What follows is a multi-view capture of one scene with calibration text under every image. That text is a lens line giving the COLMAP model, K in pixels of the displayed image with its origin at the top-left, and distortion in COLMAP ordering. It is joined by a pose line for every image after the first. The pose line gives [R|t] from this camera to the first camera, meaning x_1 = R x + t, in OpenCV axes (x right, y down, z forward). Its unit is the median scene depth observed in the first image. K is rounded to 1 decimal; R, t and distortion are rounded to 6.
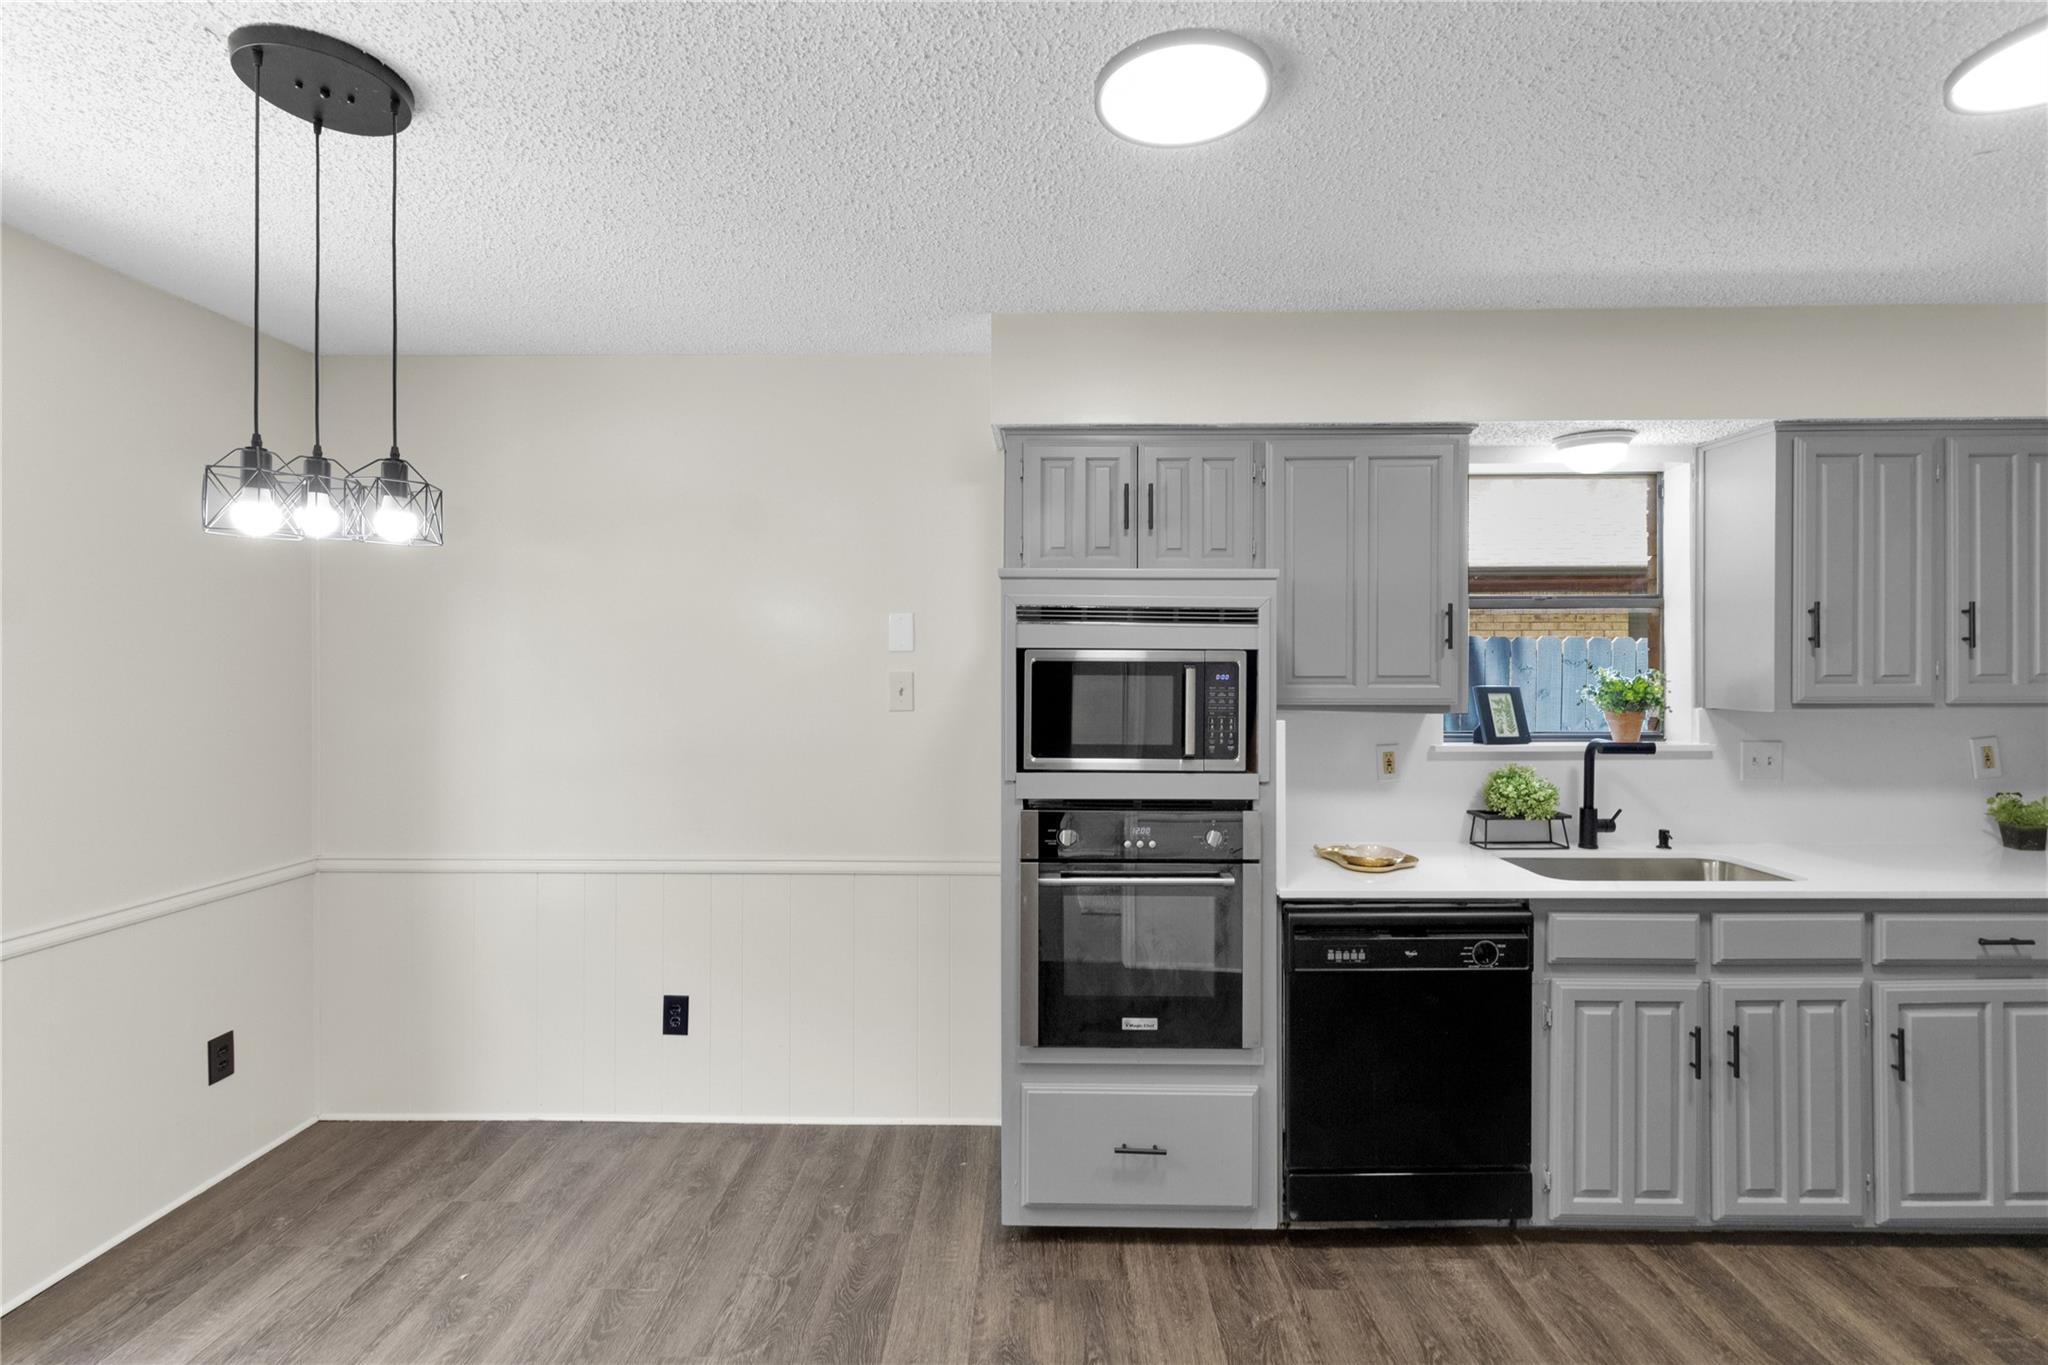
lens RADIAL K [[950.6, 0, 1026.9], [0, 950.6, 668.5], [0, 0, 1]] dist [0.000577, -0.000055]
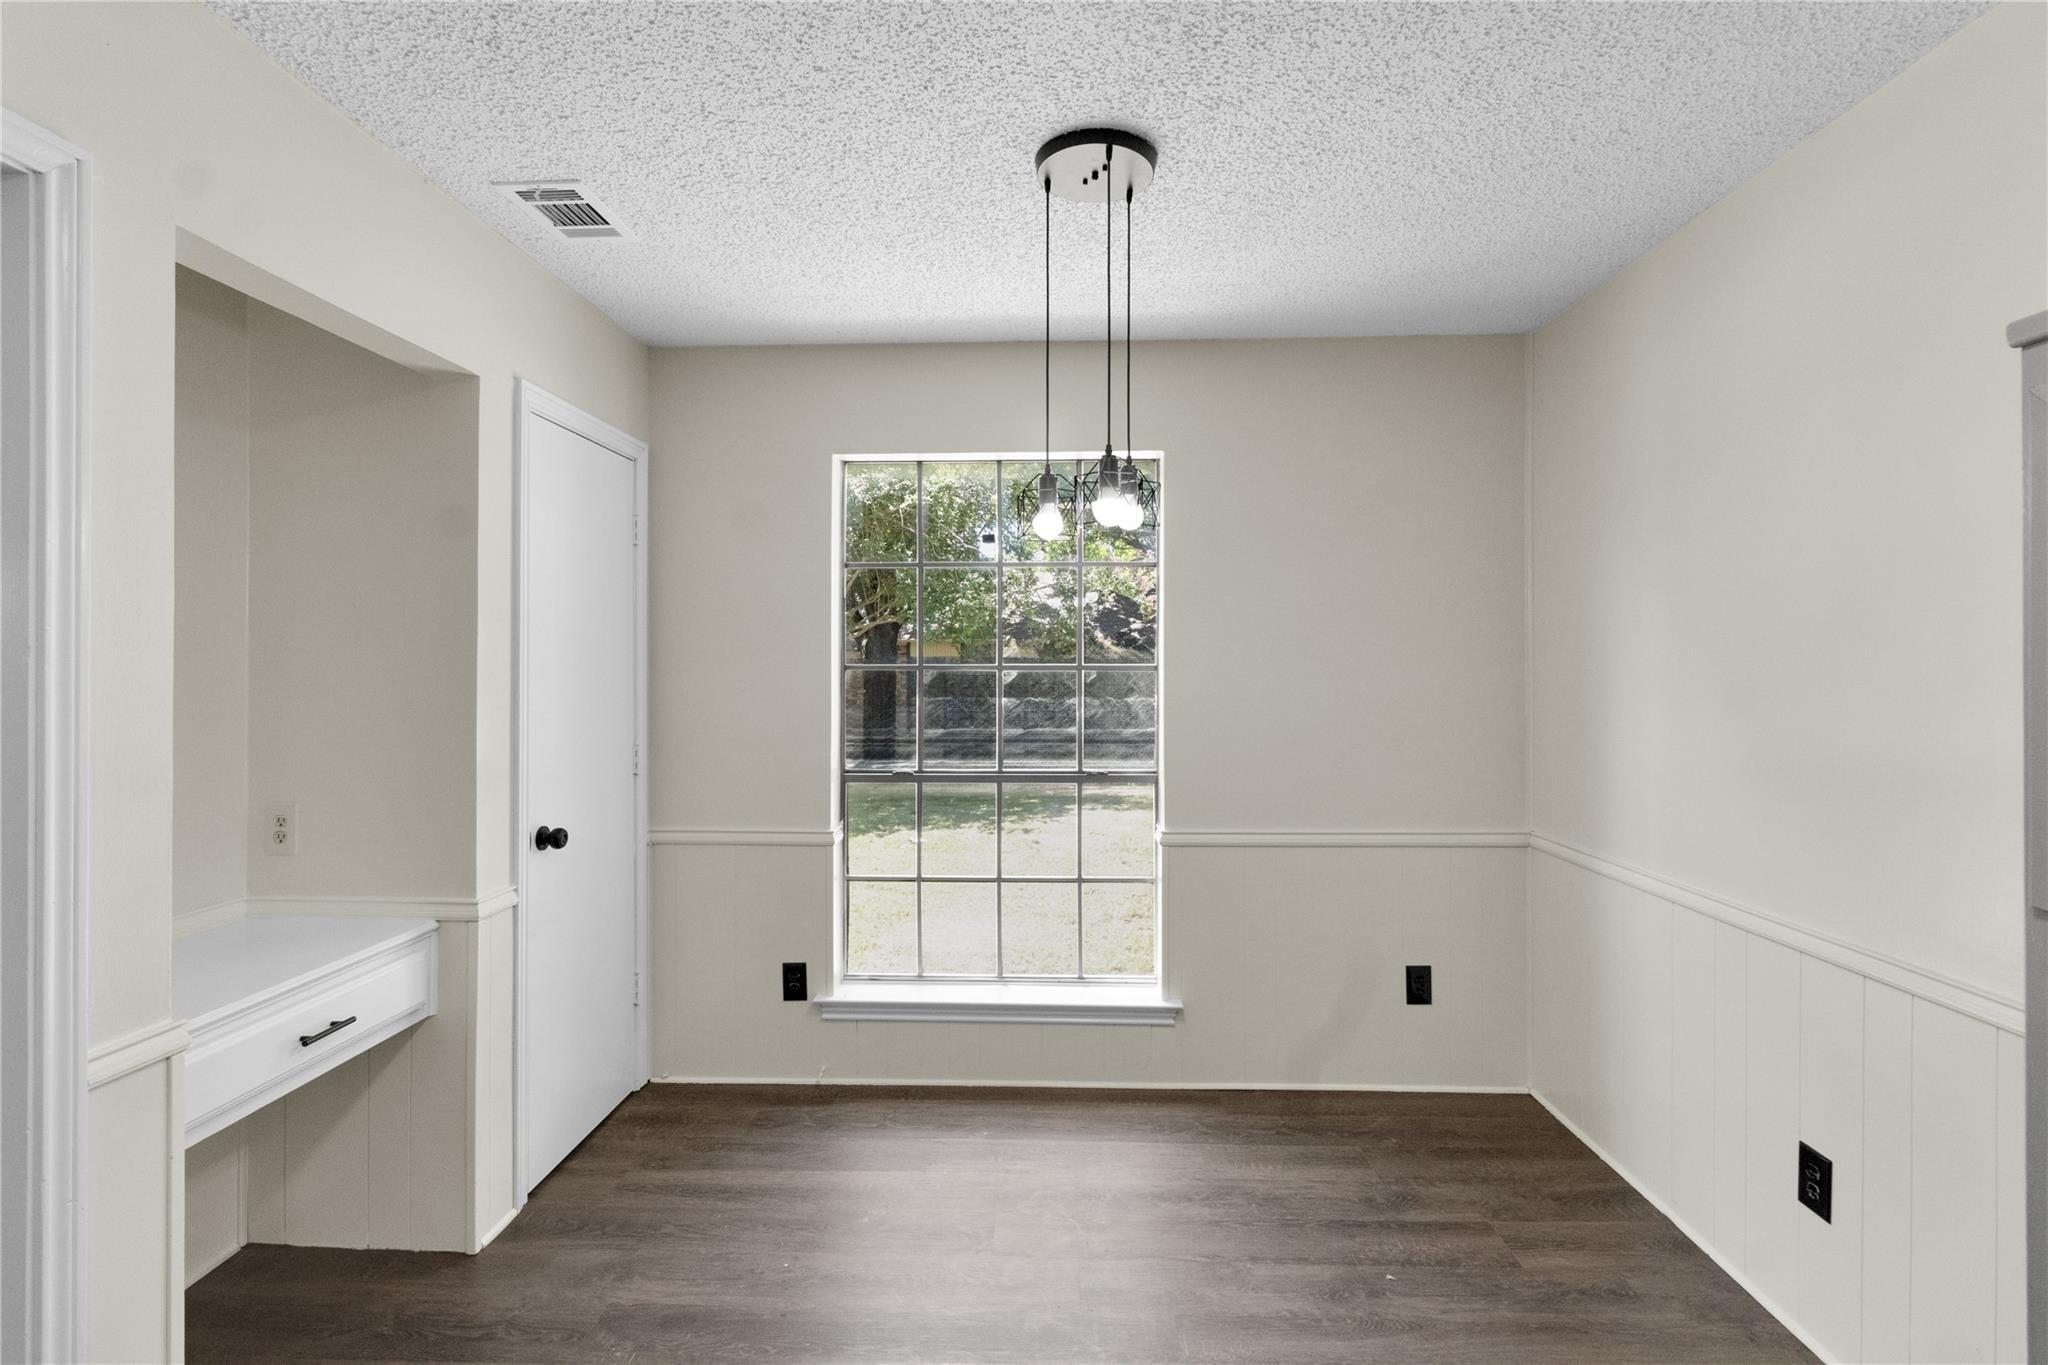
lens RADIAL K [[950.6, 0, 1026.9], [0, 950.6, 668.5], [0, 0, 1]] dist [0.000577, -0.000055]
pose [[-0.021517, 0.003074, -0.999764, 0.347167], [0.005084, 0.999983, 0.002966, 0.024894], [0.999756, -0.005019, -0.021533, 0.629548]]
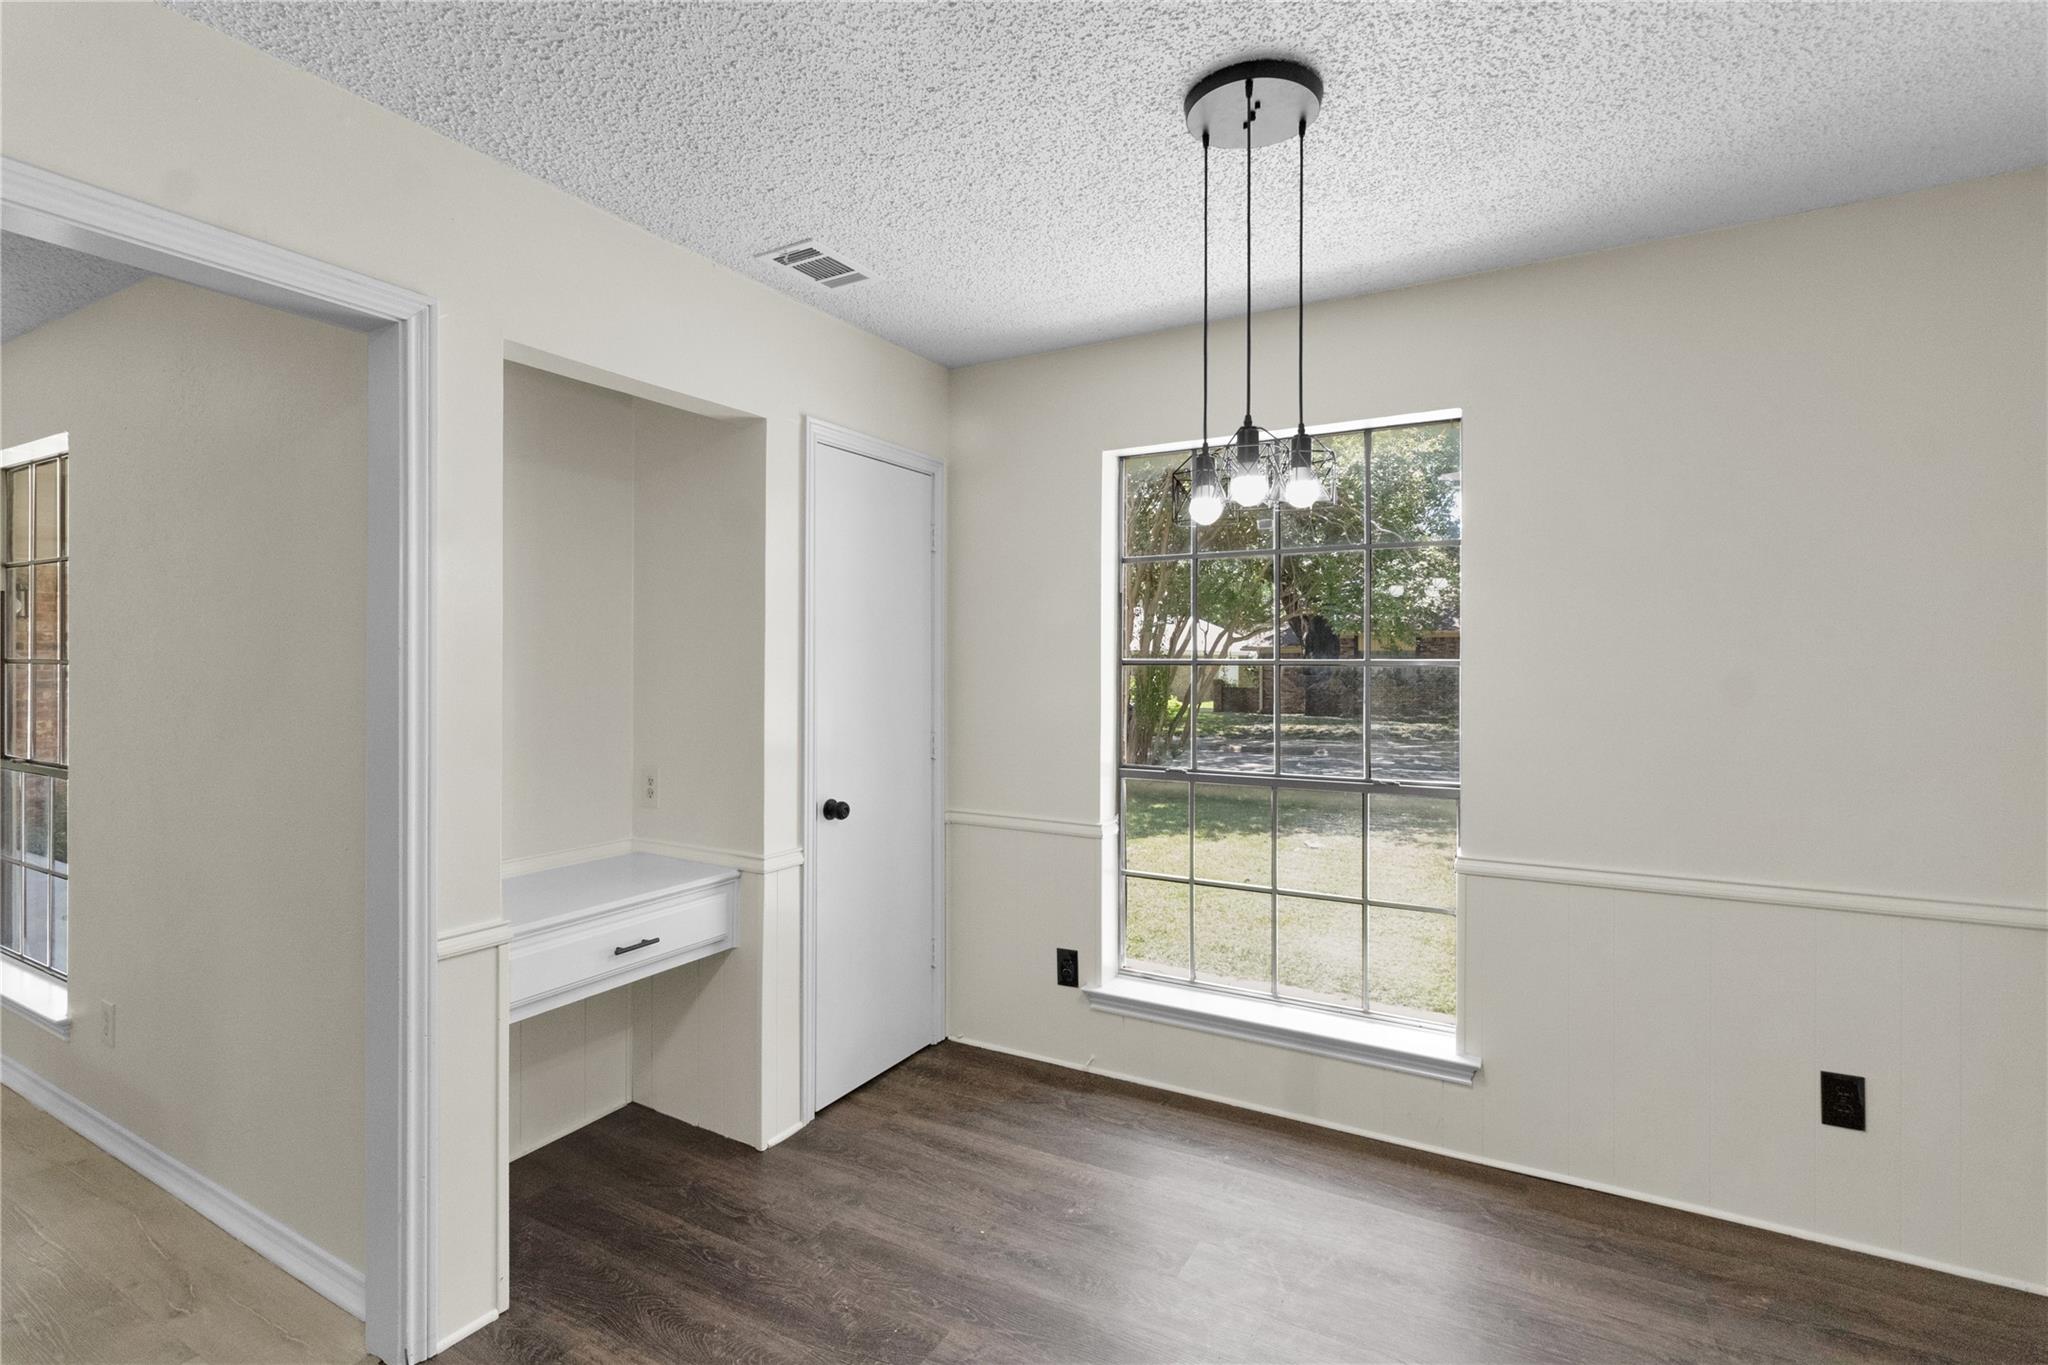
lens RADIAL K [[954.5, 0, 1017.6], [0, 954.5, 665.8], [0, 0, 1]] dist [0.000274, 0.000077]
pose [[-0.484521, 0.005266, -0.874764, 0.260867], [0.004712, 0.999983, 0.003410, 0.025664], [0.874767, -0.002470, -0.484537, 0.878428]]
